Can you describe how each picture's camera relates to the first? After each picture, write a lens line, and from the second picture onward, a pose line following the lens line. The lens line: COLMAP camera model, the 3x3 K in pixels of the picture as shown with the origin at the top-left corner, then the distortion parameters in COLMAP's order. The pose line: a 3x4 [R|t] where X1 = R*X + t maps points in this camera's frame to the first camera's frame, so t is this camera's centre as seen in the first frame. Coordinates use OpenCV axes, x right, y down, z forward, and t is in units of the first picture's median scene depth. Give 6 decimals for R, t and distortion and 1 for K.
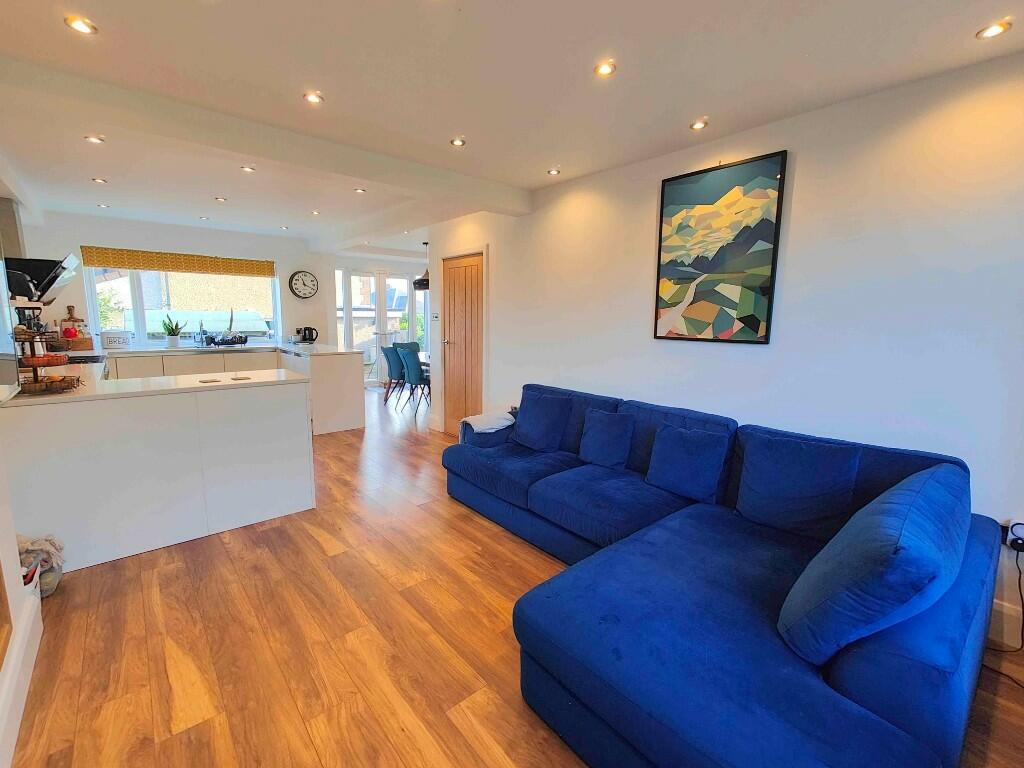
lens RADIAL K [[451.9, 0, 506.9], [0, 451.9, 379.1], [0, 0, 1]] dist [0.014850, -0.003800]
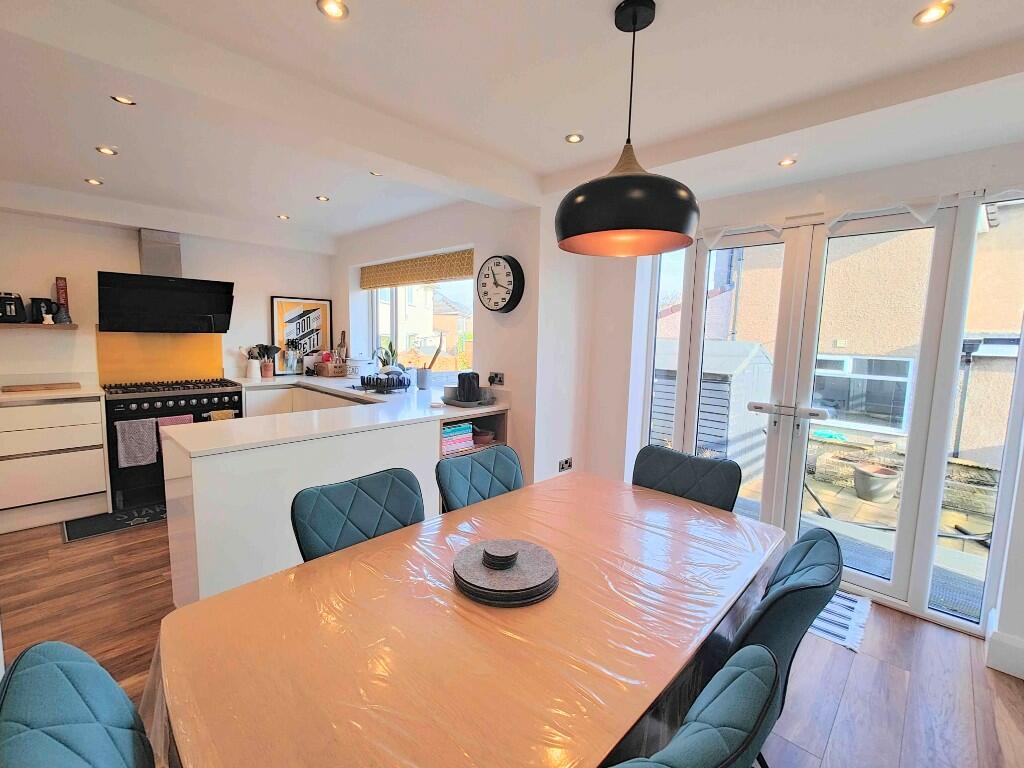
lens RADIAL K [[451.9, 0, 509.4], [0, 451.9, 381.5], [0, 0, 1]] dist [0.014850, -0.003800]
pose [[0.086332, 0.102049, -0.991026, 0.175792], [-0.159422, 0.983337, 0.087370, -0.422293], [0.983428, 0.150449, 0.101162, 2.782356]]
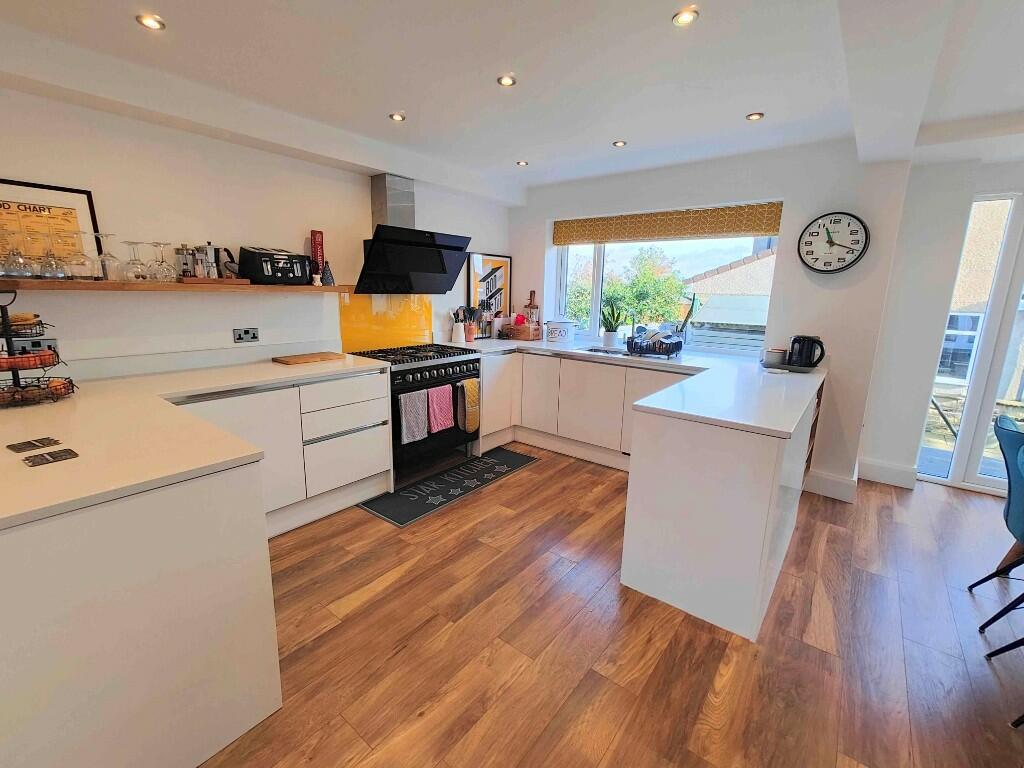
lens RADIAL K [[451.9, 0, 509.5], [0, 451.9, 381.1], [0, 0, 1]] dist [0.014850, -0.003800]
pose [[0.193769, 0.195045, -0.961463, -0.106410], [-0.156452, 0.973638, 0.165985, -0.236234], [0.968492, 0.118261, 0.219176, 1.446627]]
